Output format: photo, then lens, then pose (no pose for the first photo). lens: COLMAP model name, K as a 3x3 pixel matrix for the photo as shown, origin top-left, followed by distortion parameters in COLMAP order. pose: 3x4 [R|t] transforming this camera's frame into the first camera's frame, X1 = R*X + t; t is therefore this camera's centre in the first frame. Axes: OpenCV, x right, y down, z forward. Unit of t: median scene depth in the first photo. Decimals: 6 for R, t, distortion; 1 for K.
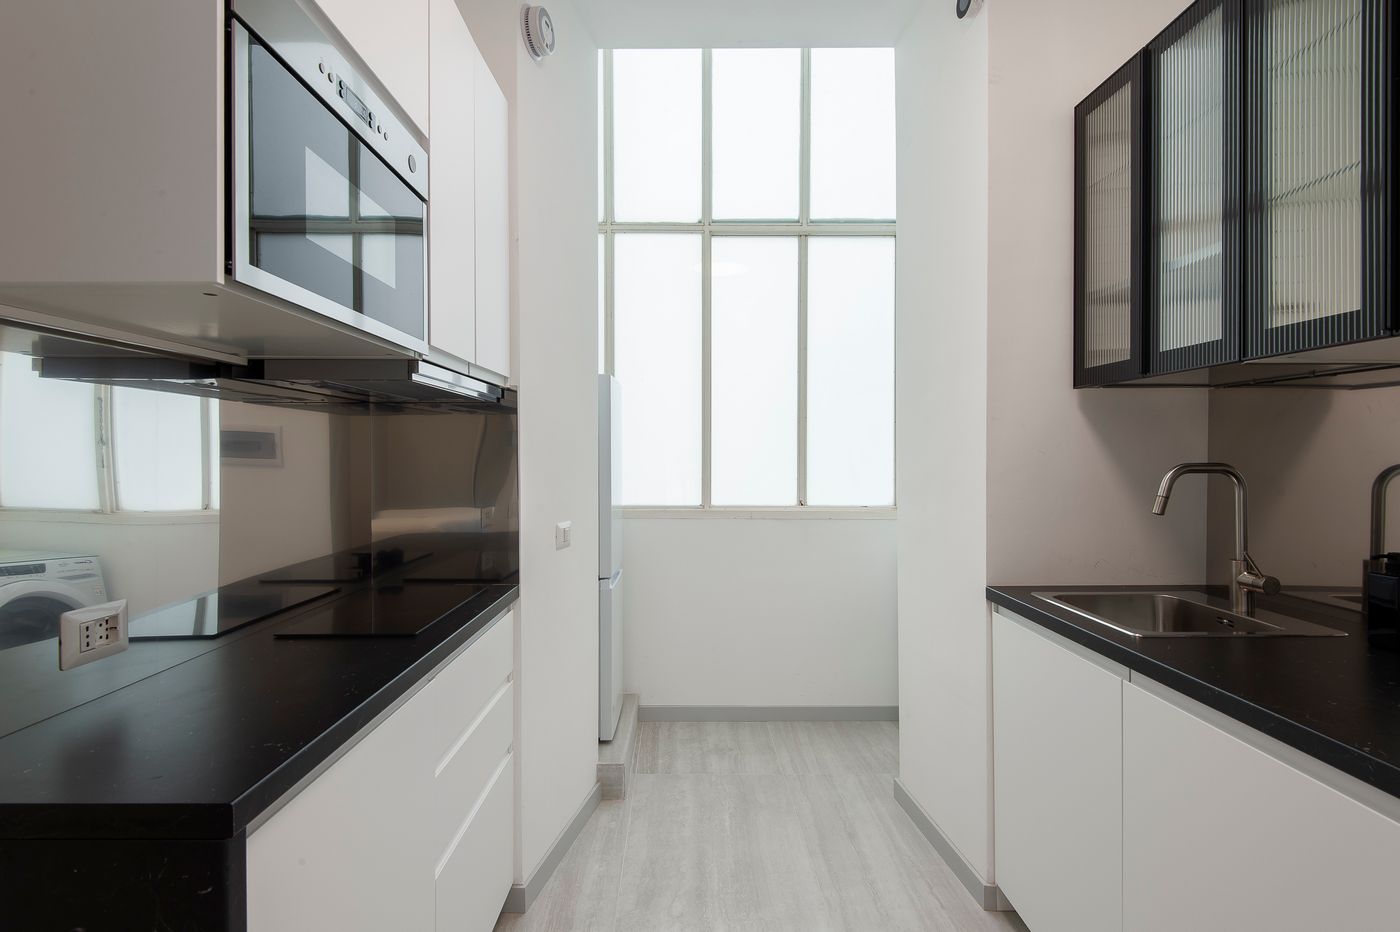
lens RADIAL K [[712.4, 0, 697.3], [0, 712.4, 454.5], [0, 0, 1]] dist [0.000967, -0.007676]
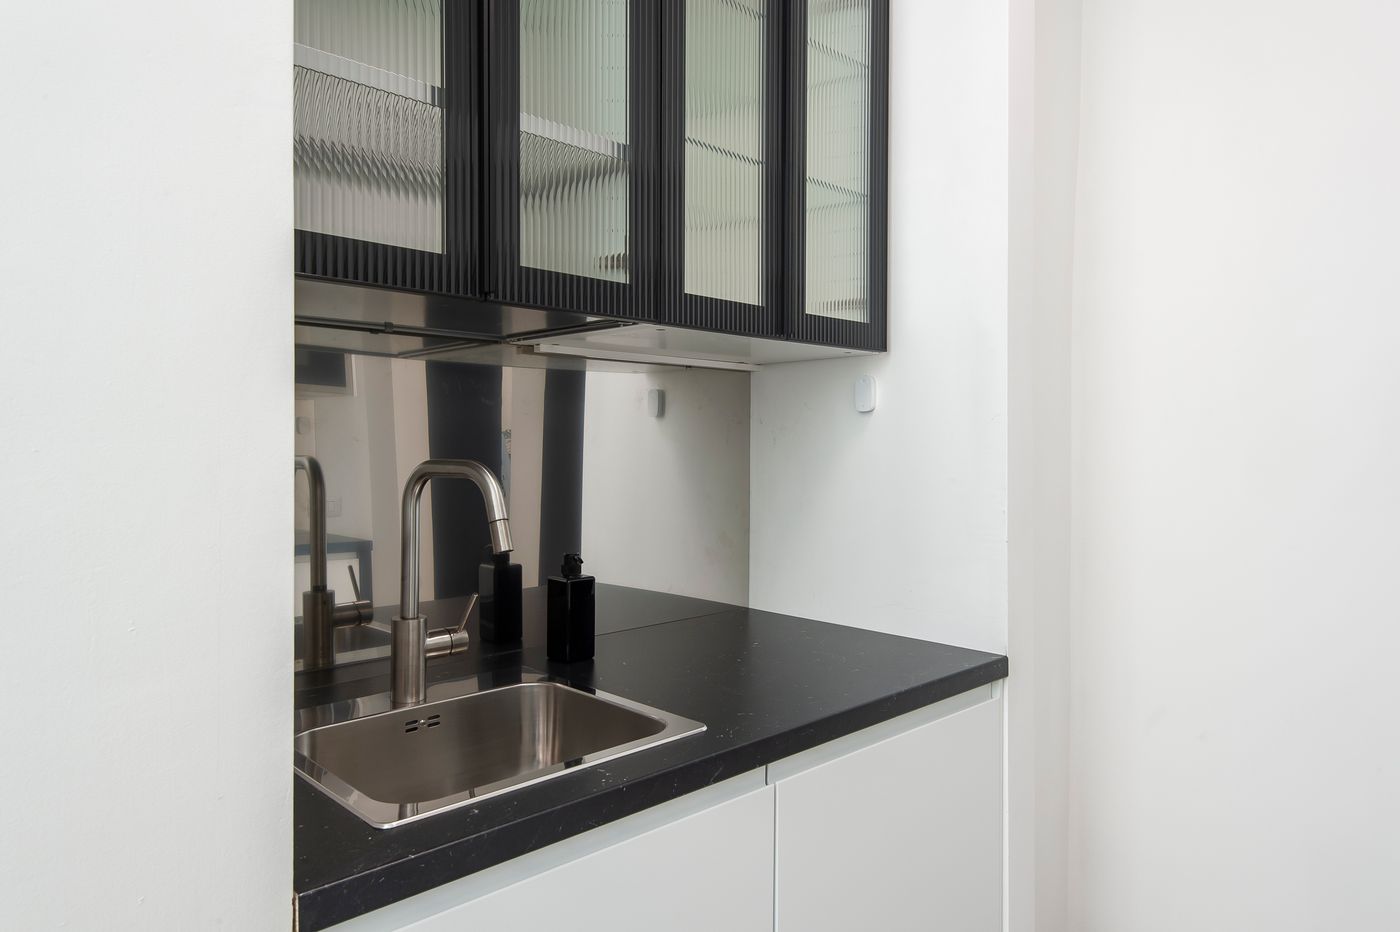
lens RADIAL K [[893.8, 0, 692.3], [0, 893.8, 468.4], [0, 0, 1]] dist [0.036844, -0.032944]
pose [[-0.678433, -0.020948, 0.734364, 0.027755], [-0.006429, 0.999724, 0.022578, 0.001191], [-0.734634, 0.010596, -0.678381, 1.238979]]
